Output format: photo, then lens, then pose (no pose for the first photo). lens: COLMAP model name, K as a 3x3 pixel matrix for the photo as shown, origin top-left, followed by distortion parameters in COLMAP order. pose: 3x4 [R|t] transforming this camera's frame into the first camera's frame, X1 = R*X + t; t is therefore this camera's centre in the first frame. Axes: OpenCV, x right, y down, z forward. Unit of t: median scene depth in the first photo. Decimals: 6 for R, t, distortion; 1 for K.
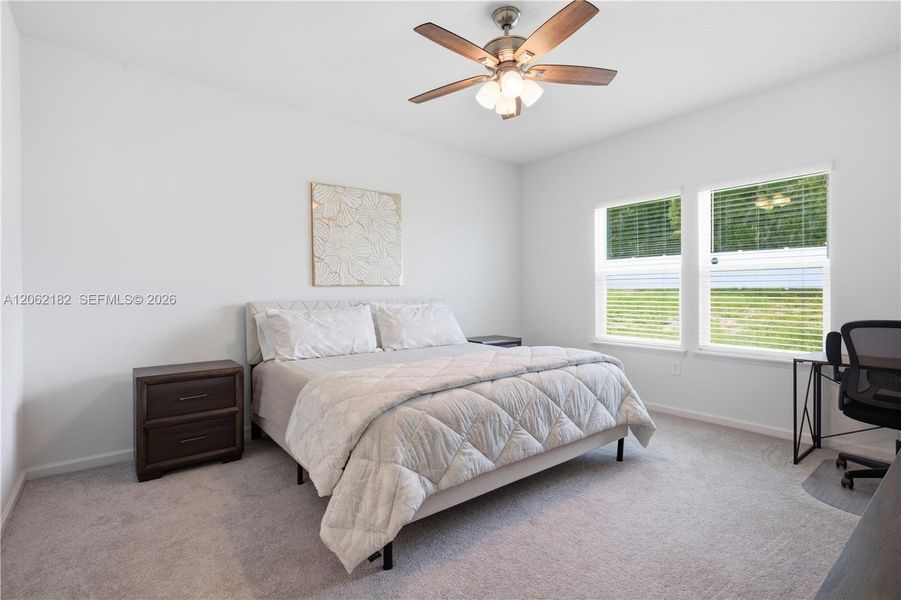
lens RADIAL K [[415.3, 0, 426.1], [0, 415.3, 292.9], [0, 0, 1]] dist [-0.011302, 0.001646]
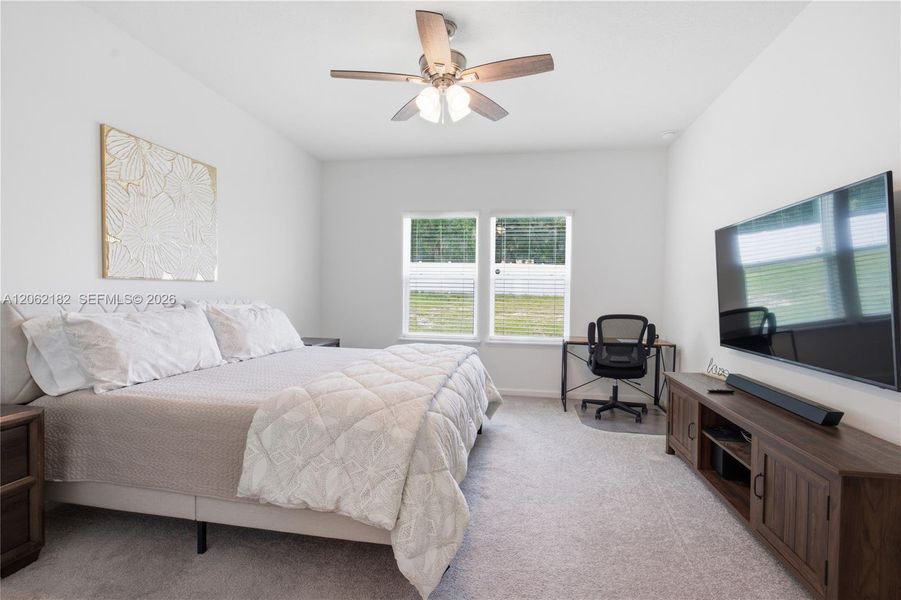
lens RADIAL K [[415.3, 0, 447.8], [0, 415.3, 302.6], [0, 0, 1]] dist [-0.011302, 0.001646]
pose [[0.748553, 0.003695, 0.663065, -0.312901], [-0.019181, 0.999687, 0.016084, 0.002489], [-0.662798, -0.024758, 0.748389, 0.124129]]
